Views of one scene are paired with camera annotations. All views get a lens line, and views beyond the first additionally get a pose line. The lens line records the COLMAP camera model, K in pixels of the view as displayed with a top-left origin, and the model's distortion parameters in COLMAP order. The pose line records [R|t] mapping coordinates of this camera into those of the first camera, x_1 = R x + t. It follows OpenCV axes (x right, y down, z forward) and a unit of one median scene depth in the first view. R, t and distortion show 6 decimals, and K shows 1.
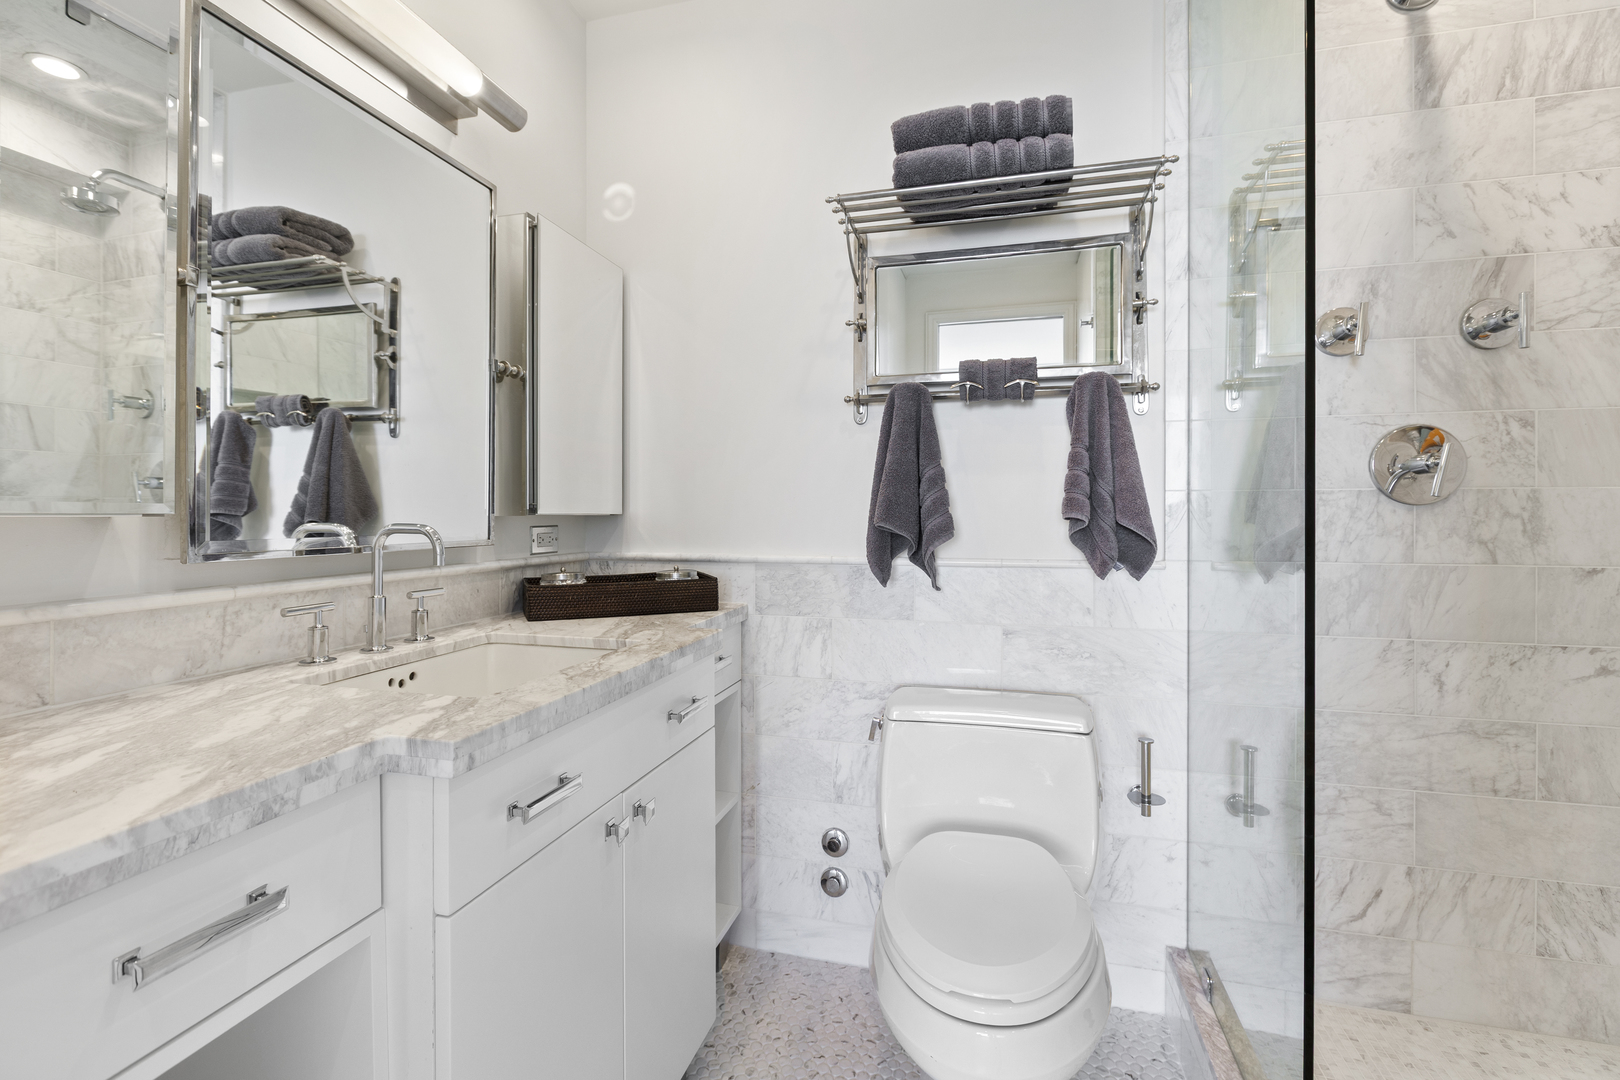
lens RADIAL K [[718.0, 0, 805.9], [0, 718.0, 525.8], [0, 0, 1]] dist [0.000544, -0.001069]
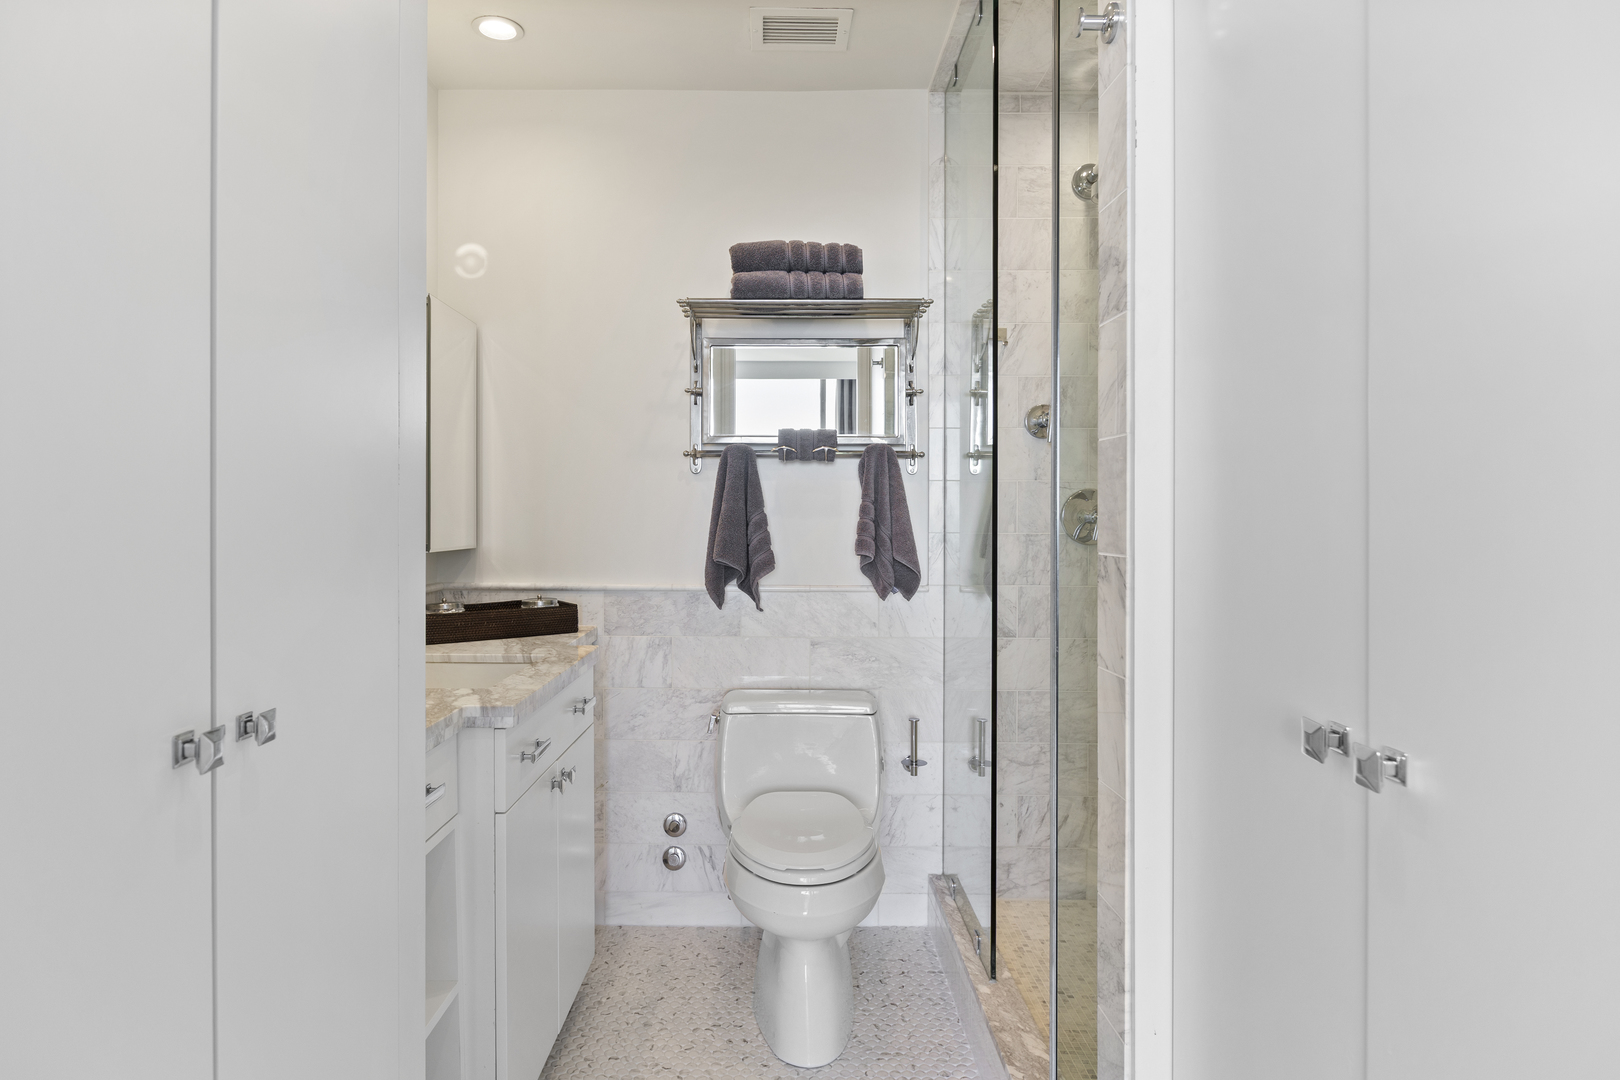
lens RADIAL K [[964.5, 0, 777.9], [0, 964.5, 520.5], [0, 0, 1]] dist [0.001647, 0.000280]
pose [[0.966636, 0.003247, 0.256134, -0.231312], [-0.001589, 0.999976, -0.006680, -0.060200], [-0.256150, 0.006050, 0.966618, -0.667891]]
